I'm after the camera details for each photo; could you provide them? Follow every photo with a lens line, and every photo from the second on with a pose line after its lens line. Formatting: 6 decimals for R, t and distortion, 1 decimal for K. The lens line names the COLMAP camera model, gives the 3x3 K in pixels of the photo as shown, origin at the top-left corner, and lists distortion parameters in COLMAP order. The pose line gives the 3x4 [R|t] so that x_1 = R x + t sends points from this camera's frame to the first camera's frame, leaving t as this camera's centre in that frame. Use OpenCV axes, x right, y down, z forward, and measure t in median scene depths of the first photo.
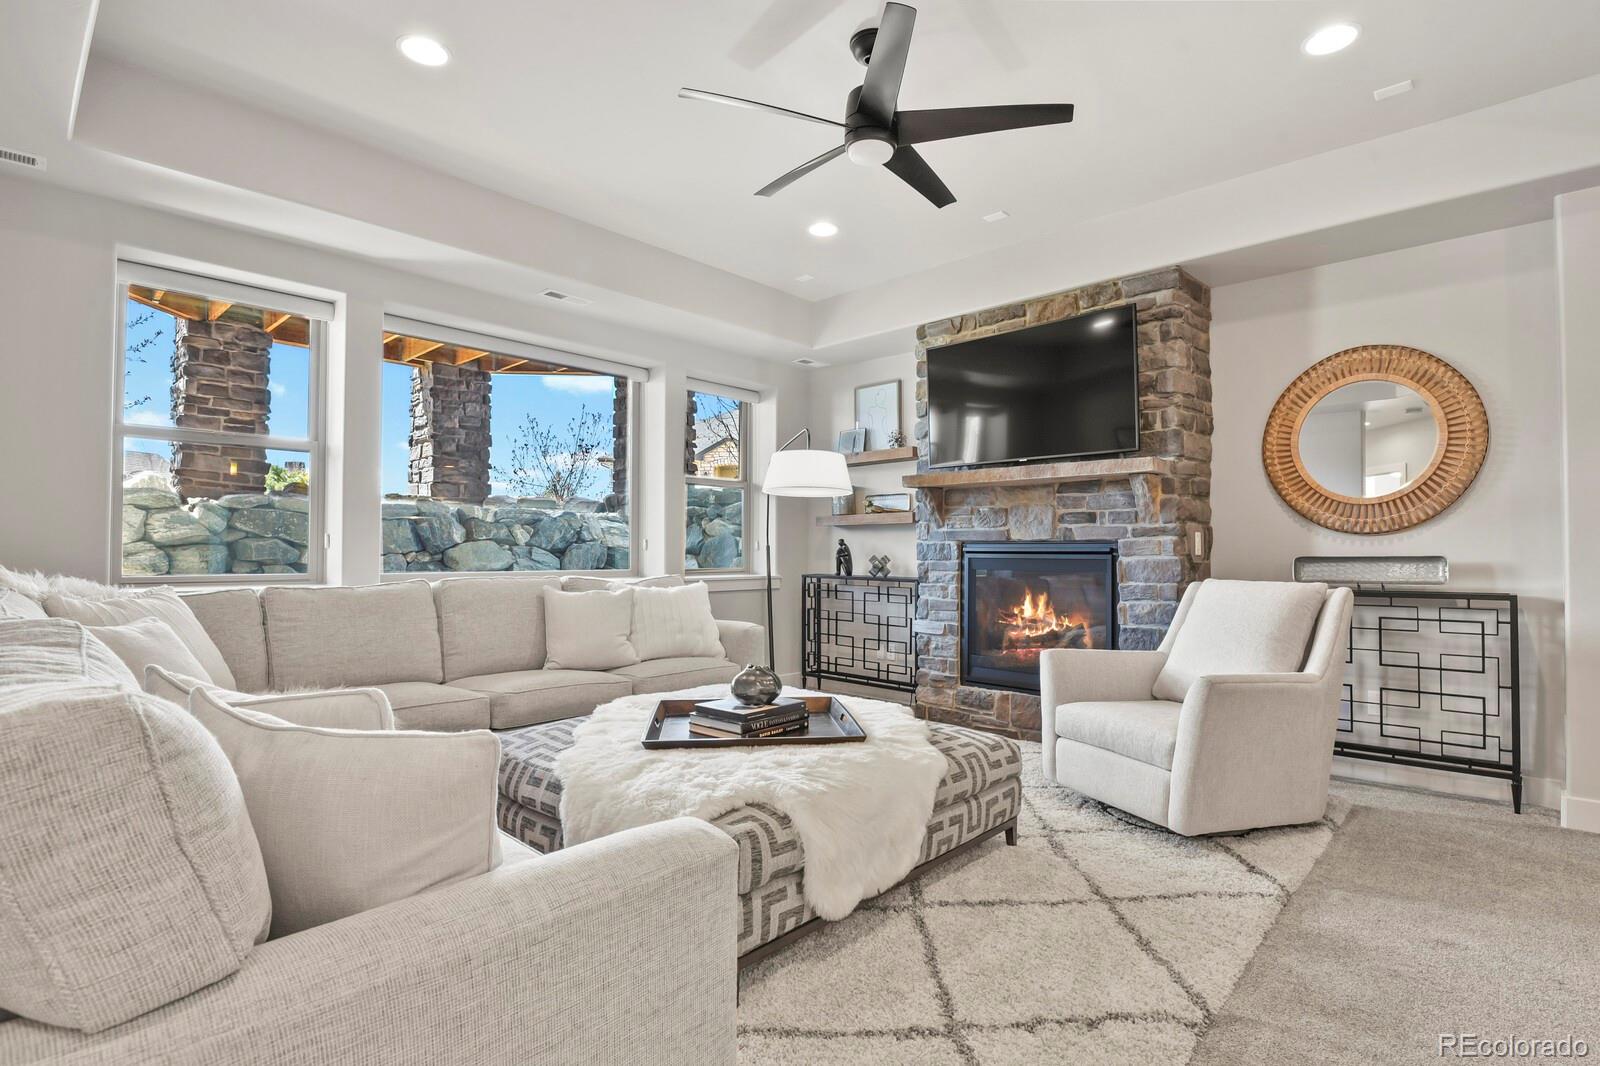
lens RADIAL K [[777.0, 0, 808.8], [0, 777.0, 533.7], [0, 0, 1]] dist [-0.016355, -0.003220]
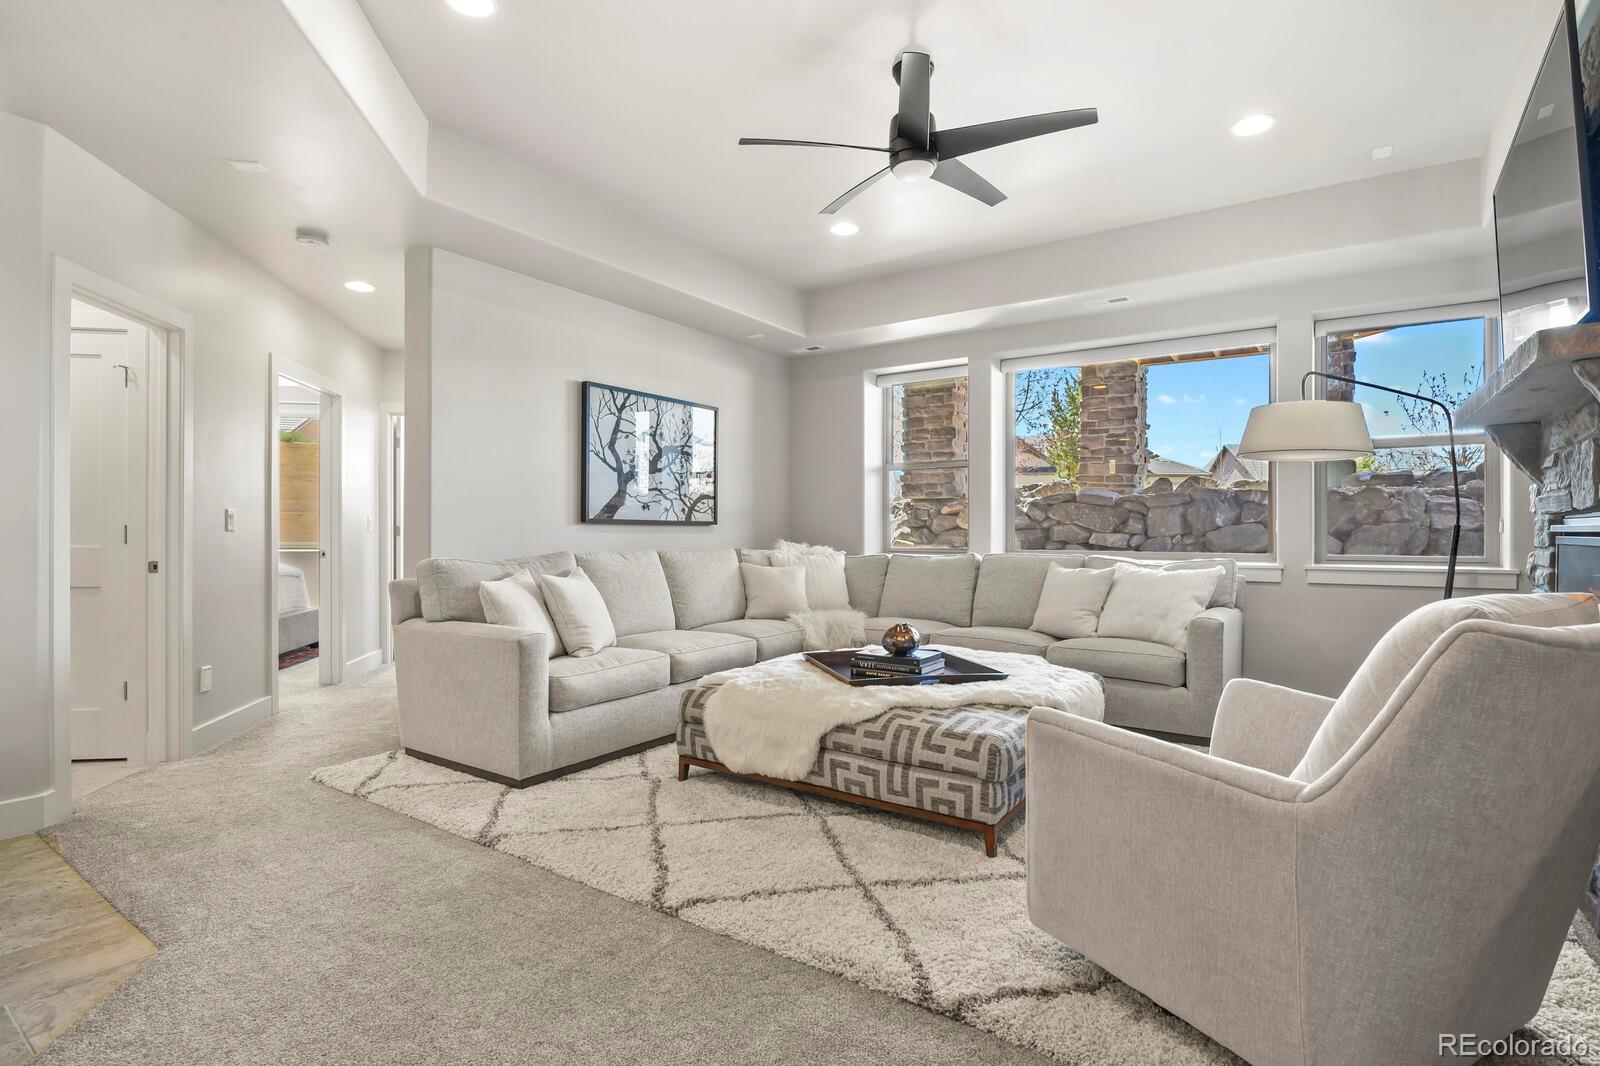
lens RADIAL K [[777.0, 0, 809.5], [0, 777.0, 535.3], [0, 0, 1]] dist [-0.016355, -0.003220]
pose [[0.147892, 0.000529, -0.989003, 0.790959], [0.020837, 0.999776, 0.003651, 0.013599], [0.988784, -0.021148, 0.147848, 0.465552]]
